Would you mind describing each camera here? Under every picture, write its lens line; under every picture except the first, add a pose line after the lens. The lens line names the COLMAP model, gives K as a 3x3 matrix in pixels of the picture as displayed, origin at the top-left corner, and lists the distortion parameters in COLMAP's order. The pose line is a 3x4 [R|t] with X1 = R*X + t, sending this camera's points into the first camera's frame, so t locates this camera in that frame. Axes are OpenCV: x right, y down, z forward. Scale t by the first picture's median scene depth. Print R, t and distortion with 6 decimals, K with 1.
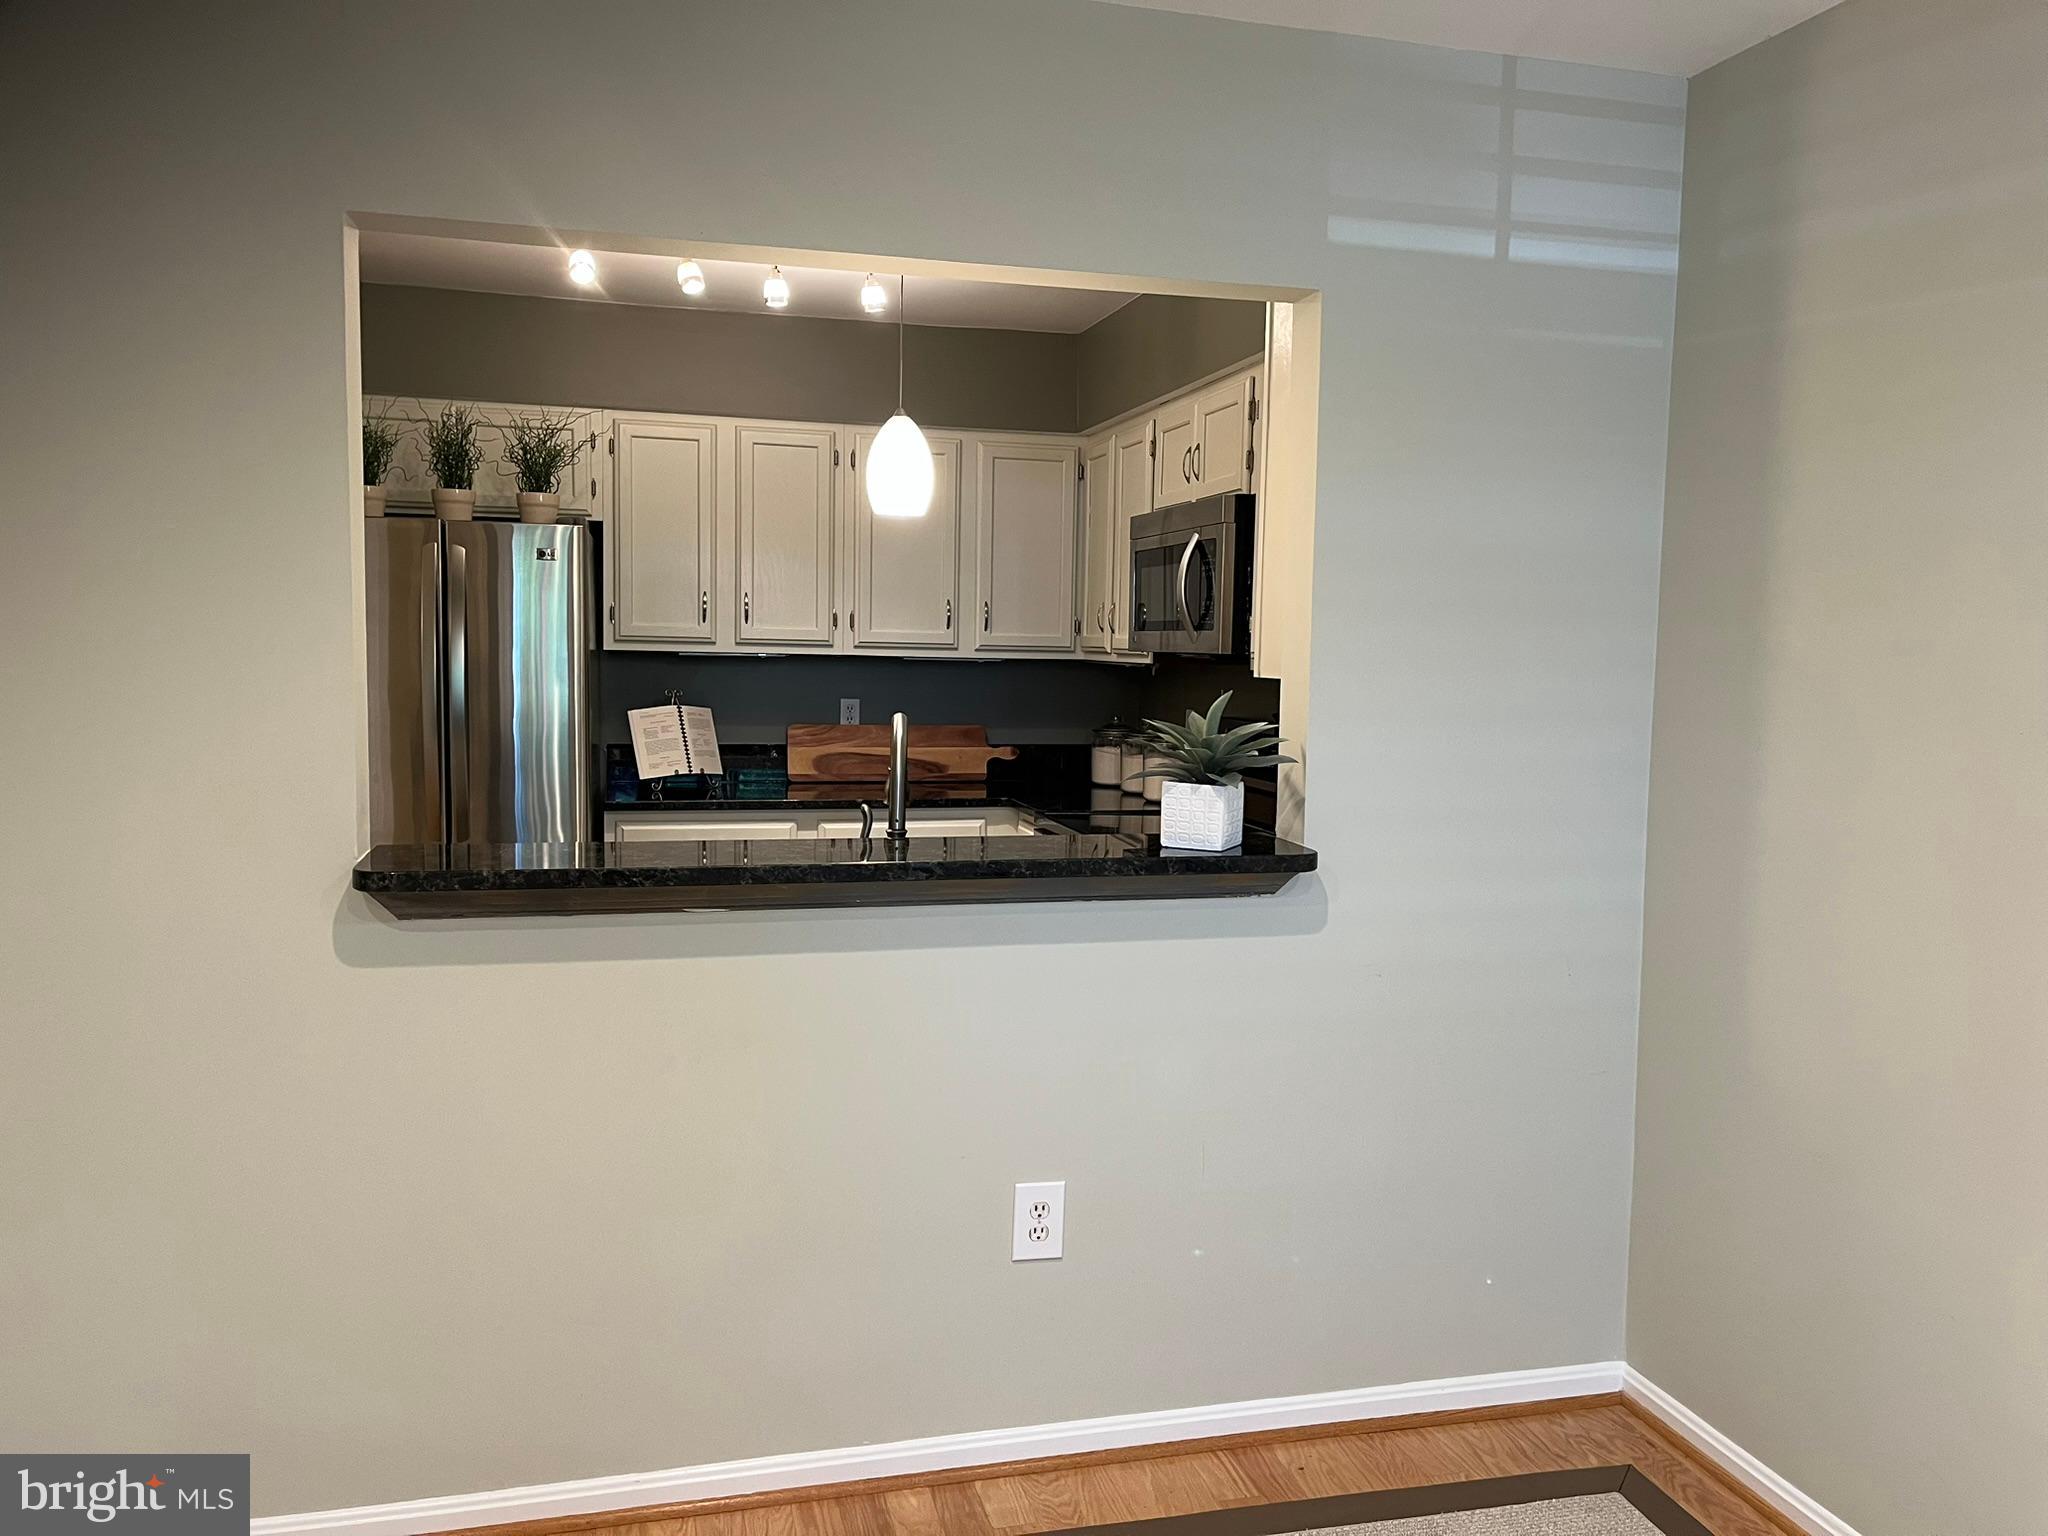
lens RADIAL K [[1529.3, 0, 1024.0], [0, 1529.3, 768.0], [0, 0, 1]] dist [0.097379, -0.144628]
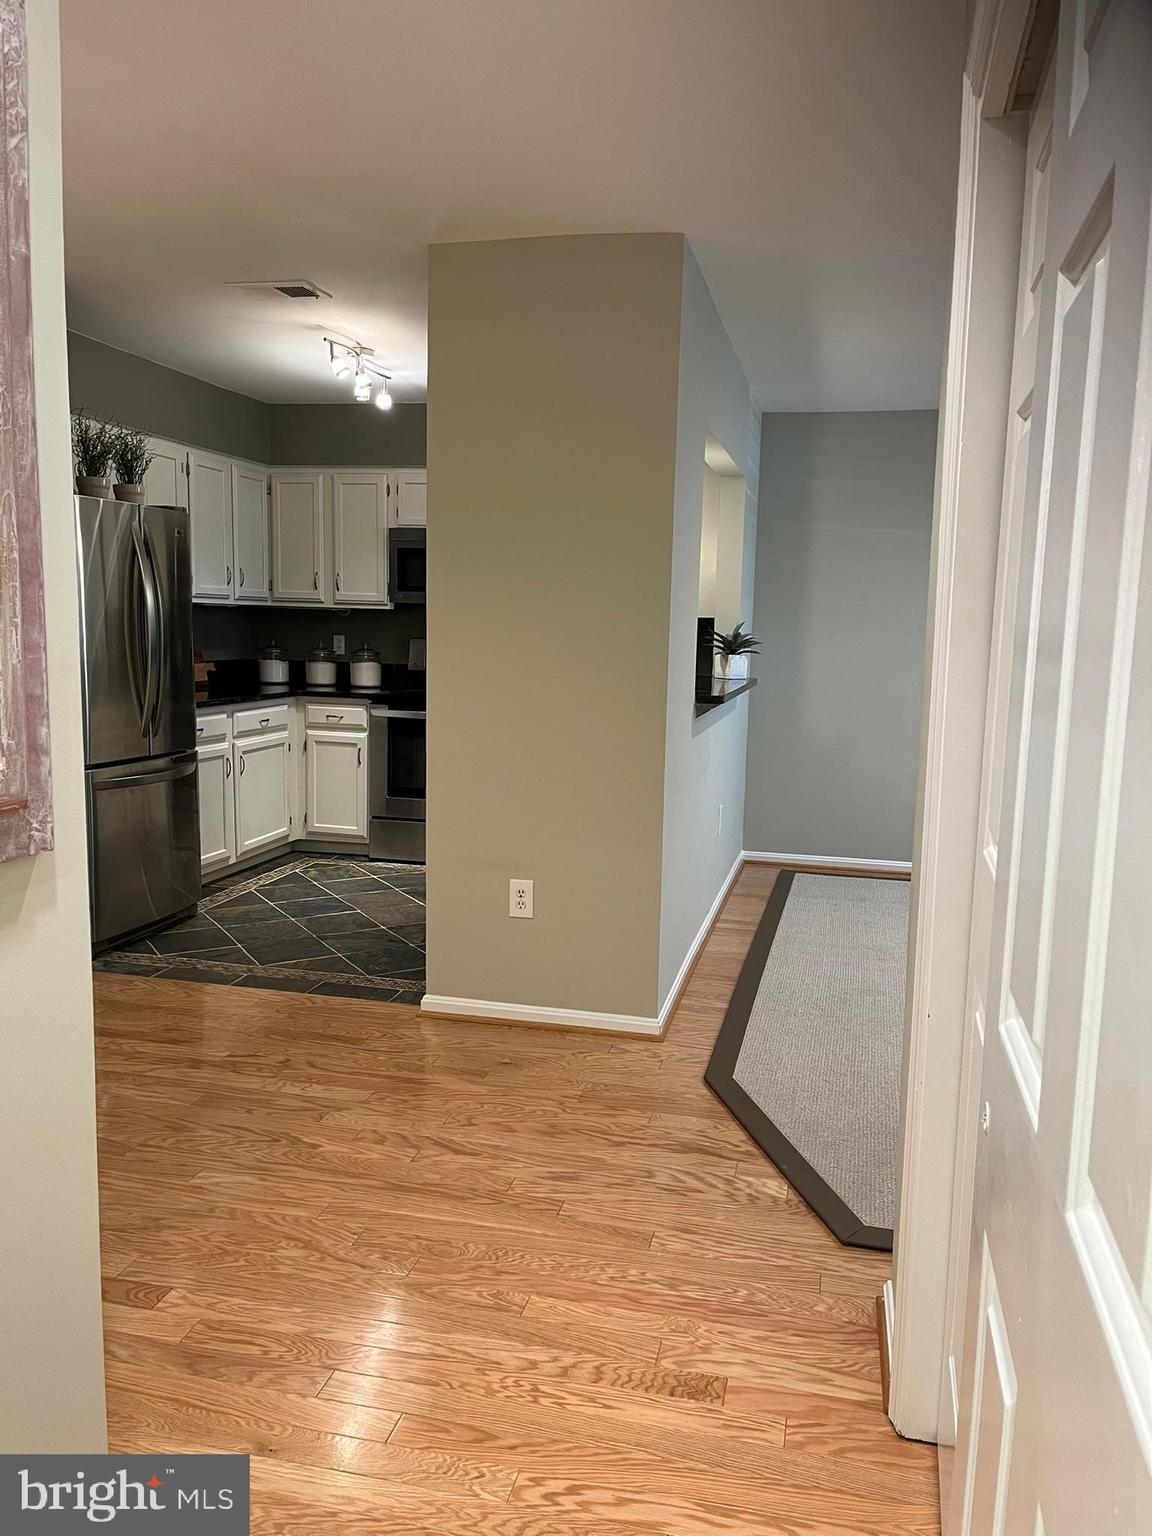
lens RADIAL K [[1147.0, 0, 576.0], [0, 1147.0, 768.0], [0, 0, 1]] dist [0.097379, -0.144628]
pose [[0.479163, -0.121043, 0.869340, -0.913153], [0.056251, 0.992644, 0.107207, -0.013383], [-0.875922, -0.002468, 0.482447, 0.125263]]
